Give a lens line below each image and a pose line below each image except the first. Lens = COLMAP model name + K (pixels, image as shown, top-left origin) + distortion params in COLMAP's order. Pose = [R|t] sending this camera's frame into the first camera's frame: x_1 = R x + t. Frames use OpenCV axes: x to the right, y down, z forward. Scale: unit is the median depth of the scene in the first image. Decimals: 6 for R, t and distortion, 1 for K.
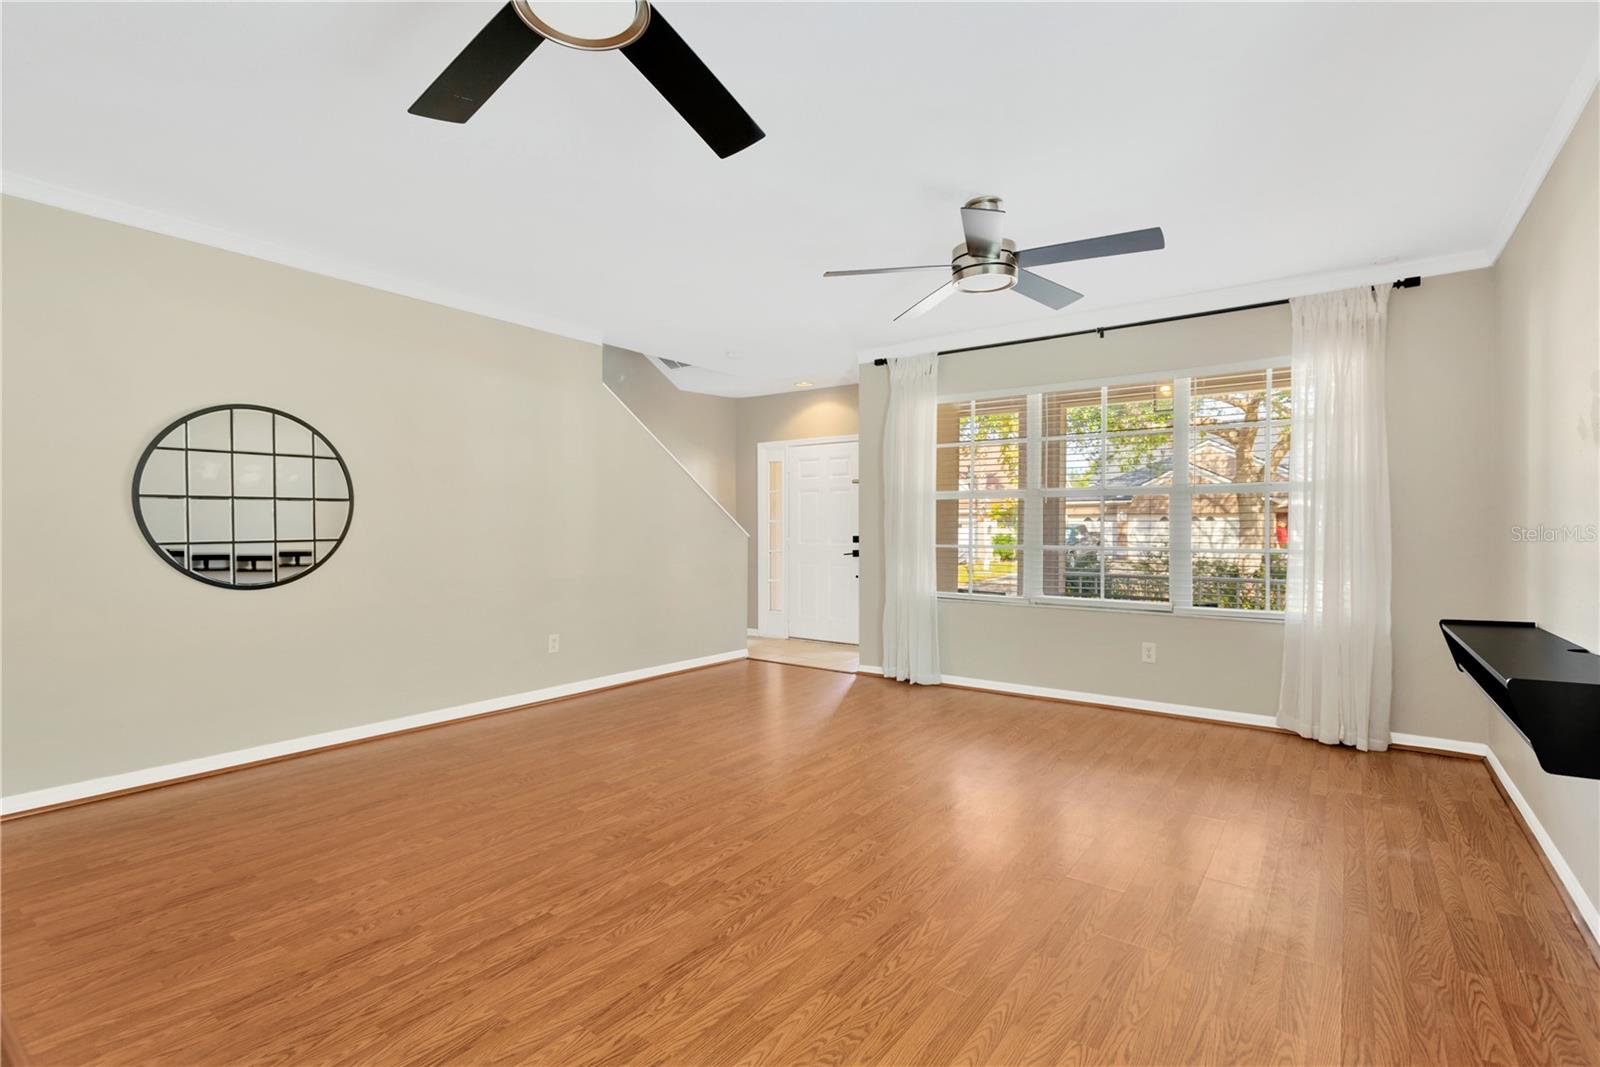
lens RADIAL K [[749.1, 0, 801.1], [0, 749.1, 537.5], [0, 0, 1]] dist [0.014755, -0.001080]
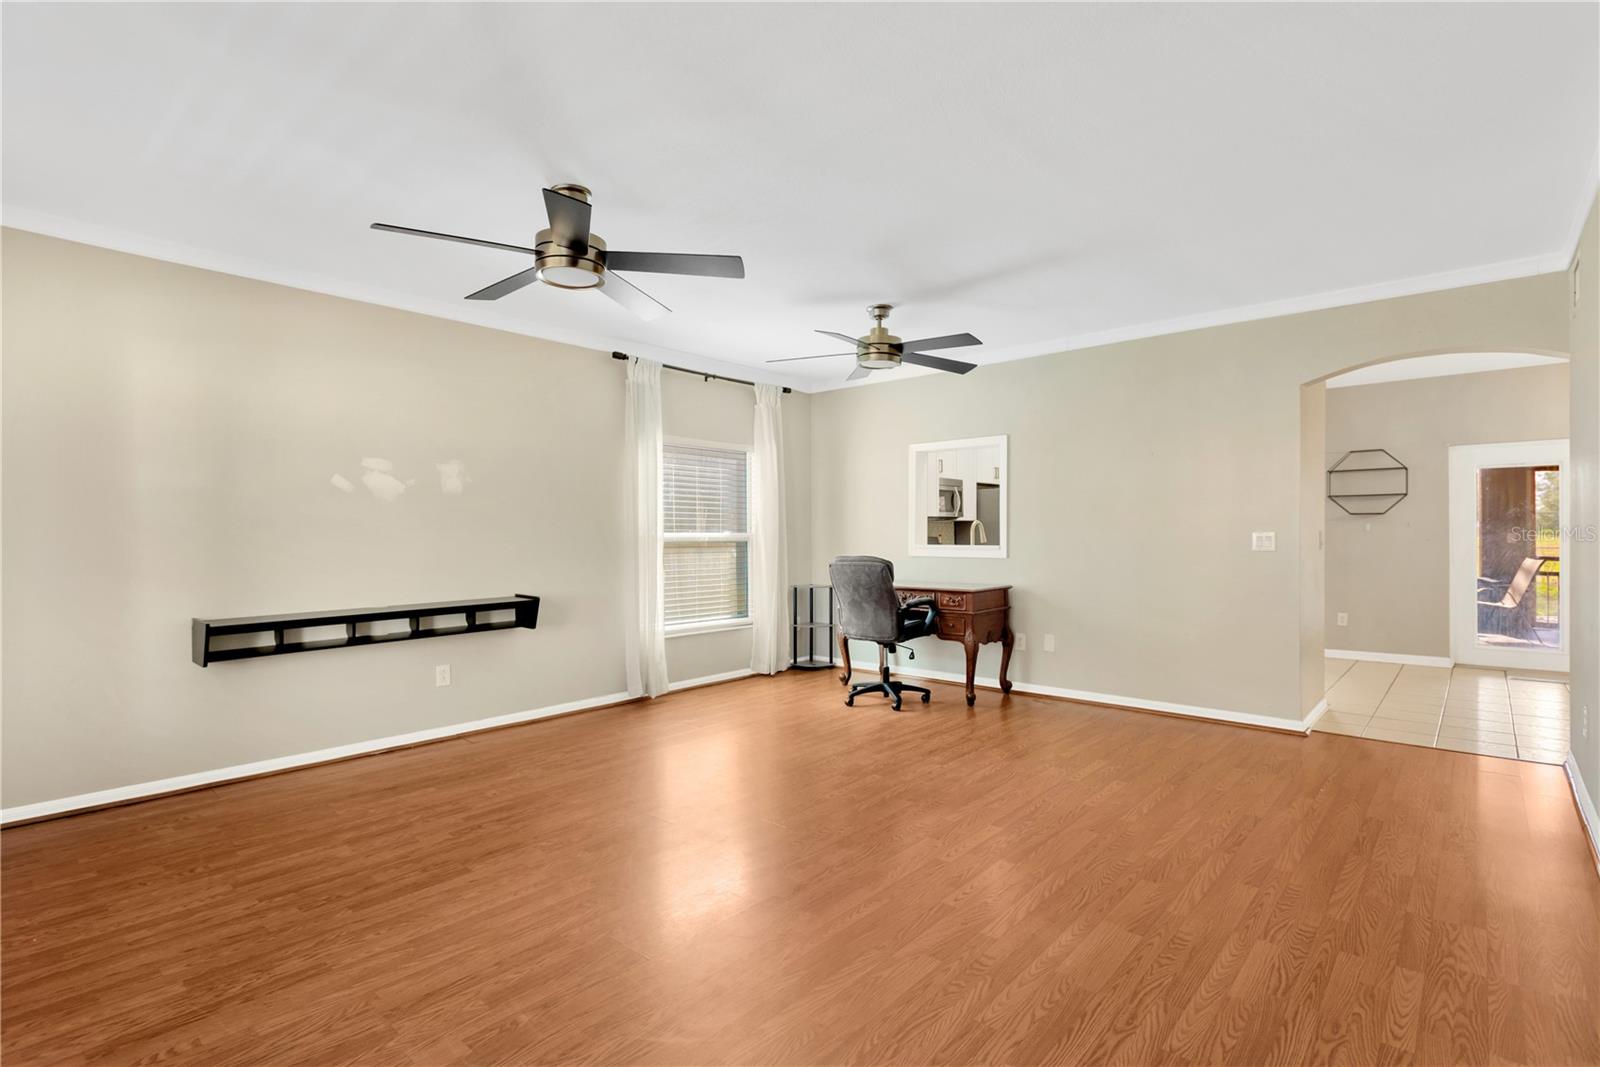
lens RADIAL K [[749.1, 0, 804.1], [0, 749.1, 532.4], [0, 0, 1]] dist [0.014755, -0.001080]
pose [[-0.995882, 0.003286, 0.090599, -0.147568], [0.004019, 0.999961, 0.007912, -0.035316], [-0.090569, 0.008243, -0.995856, 2.226188]]
